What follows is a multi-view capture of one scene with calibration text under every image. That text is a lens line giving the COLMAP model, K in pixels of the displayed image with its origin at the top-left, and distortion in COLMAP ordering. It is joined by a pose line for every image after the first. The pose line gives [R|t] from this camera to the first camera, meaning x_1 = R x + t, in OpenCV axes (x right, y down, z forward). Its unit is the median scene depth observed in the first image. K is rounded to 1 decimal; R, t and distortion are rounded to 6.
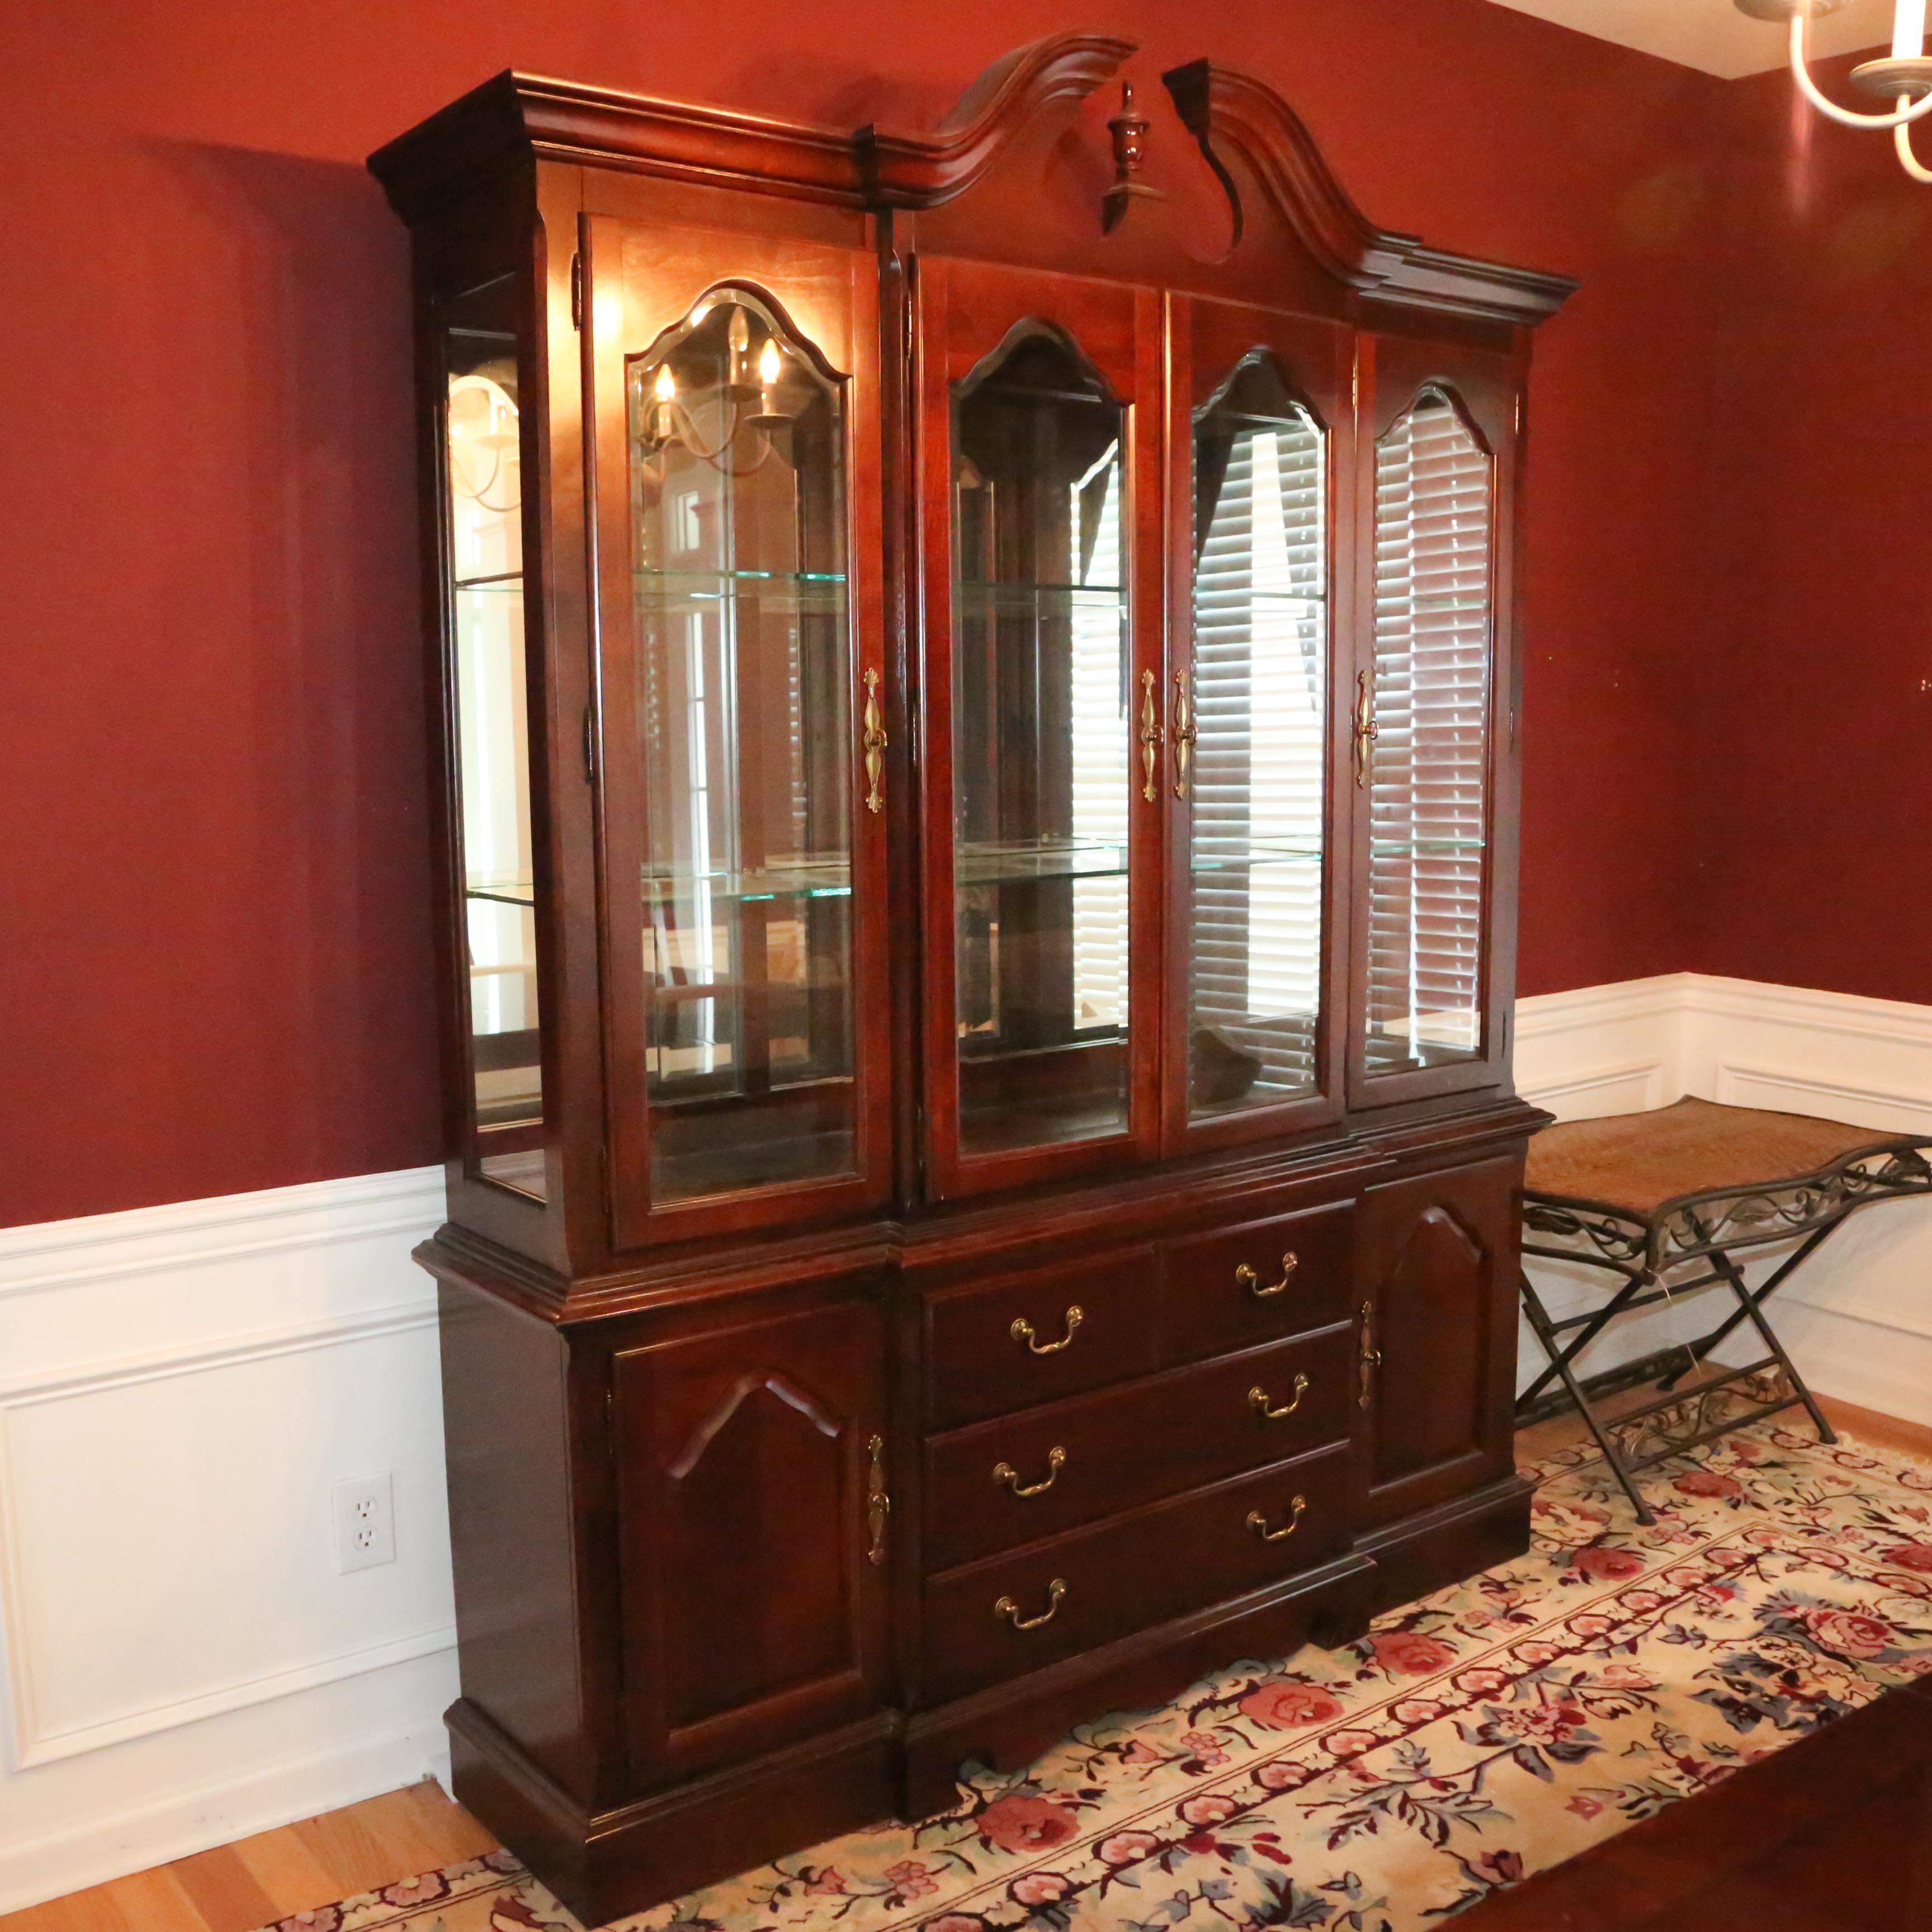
lens RADIAL K [[2056.8, 0, 966.0], [0, 2056.8, 966.0], [0, 0, 1]] dist [-0.018240, 0.003183]
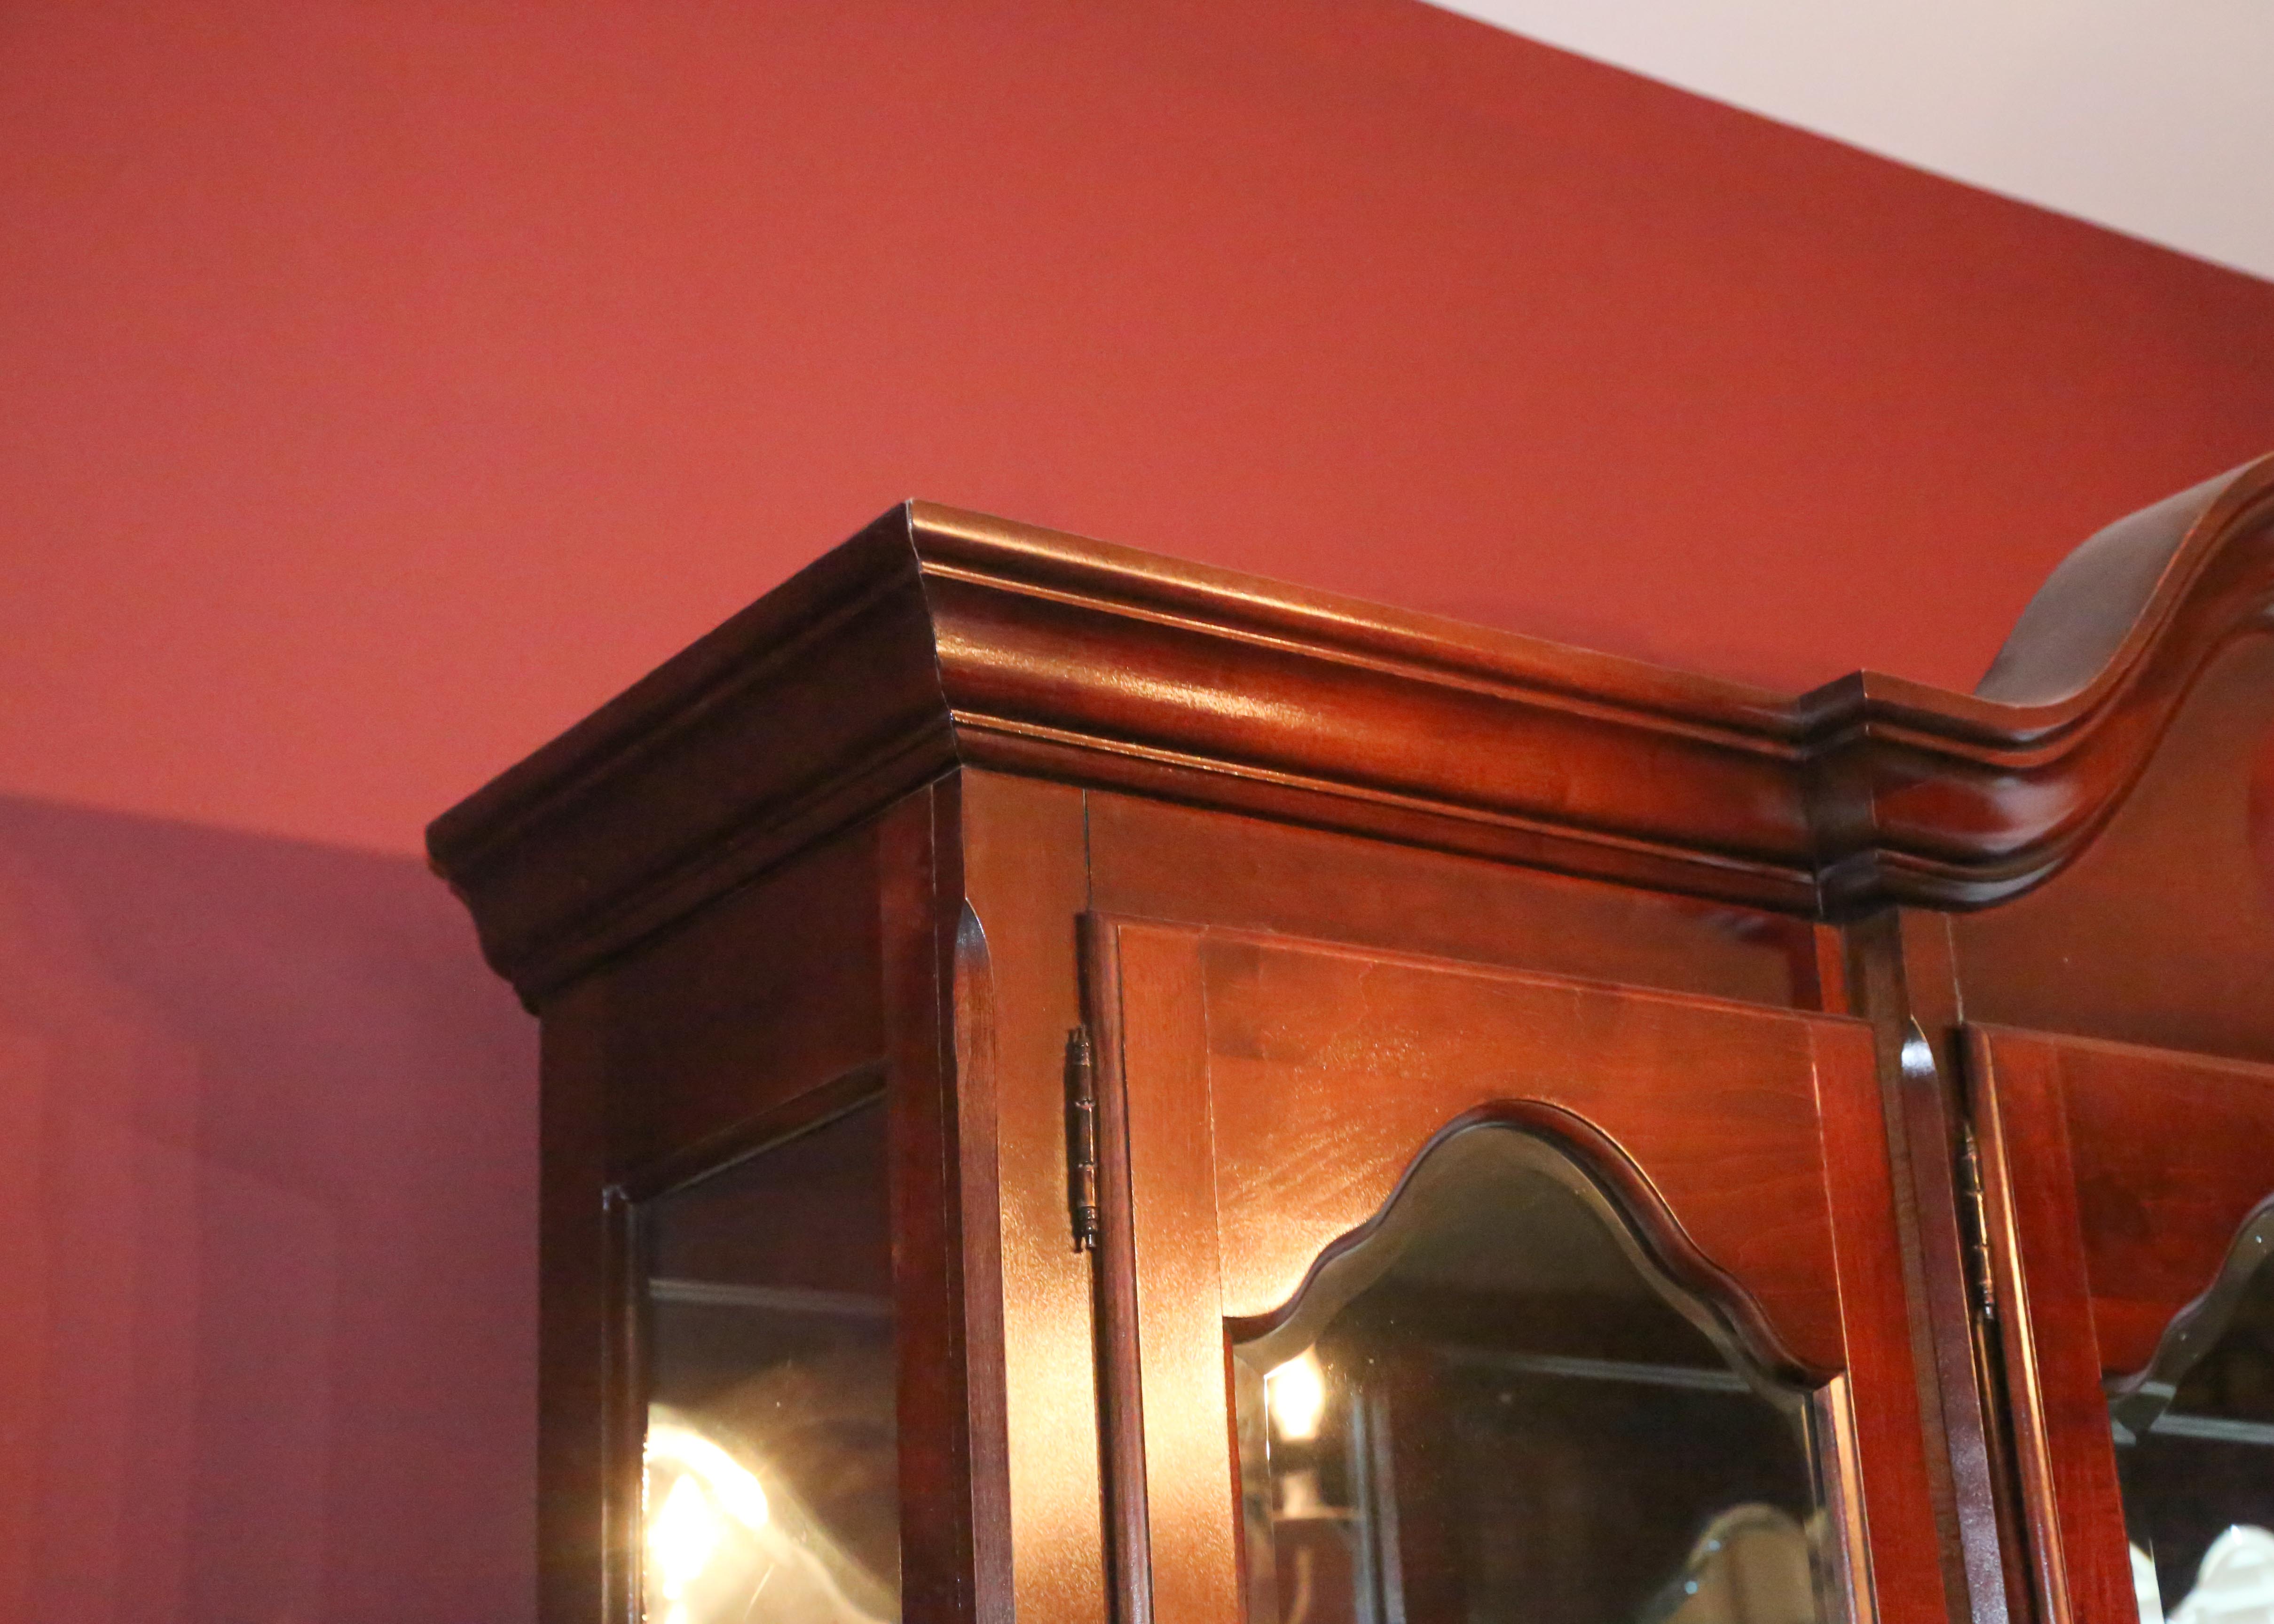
lens RADIAL K [[3814.7, 0, 1137.0], [0, 3814.7, 812.0], [0, 0, 1]] dist [-0.010722, -0.003310]
pose [[0.998041, -0.049309, -0.038502, -0.136388], [0.027782, 0.900755, -0.433439, -0.100555], [0.056053, 0.431520, 0.900360, 0.385514]]
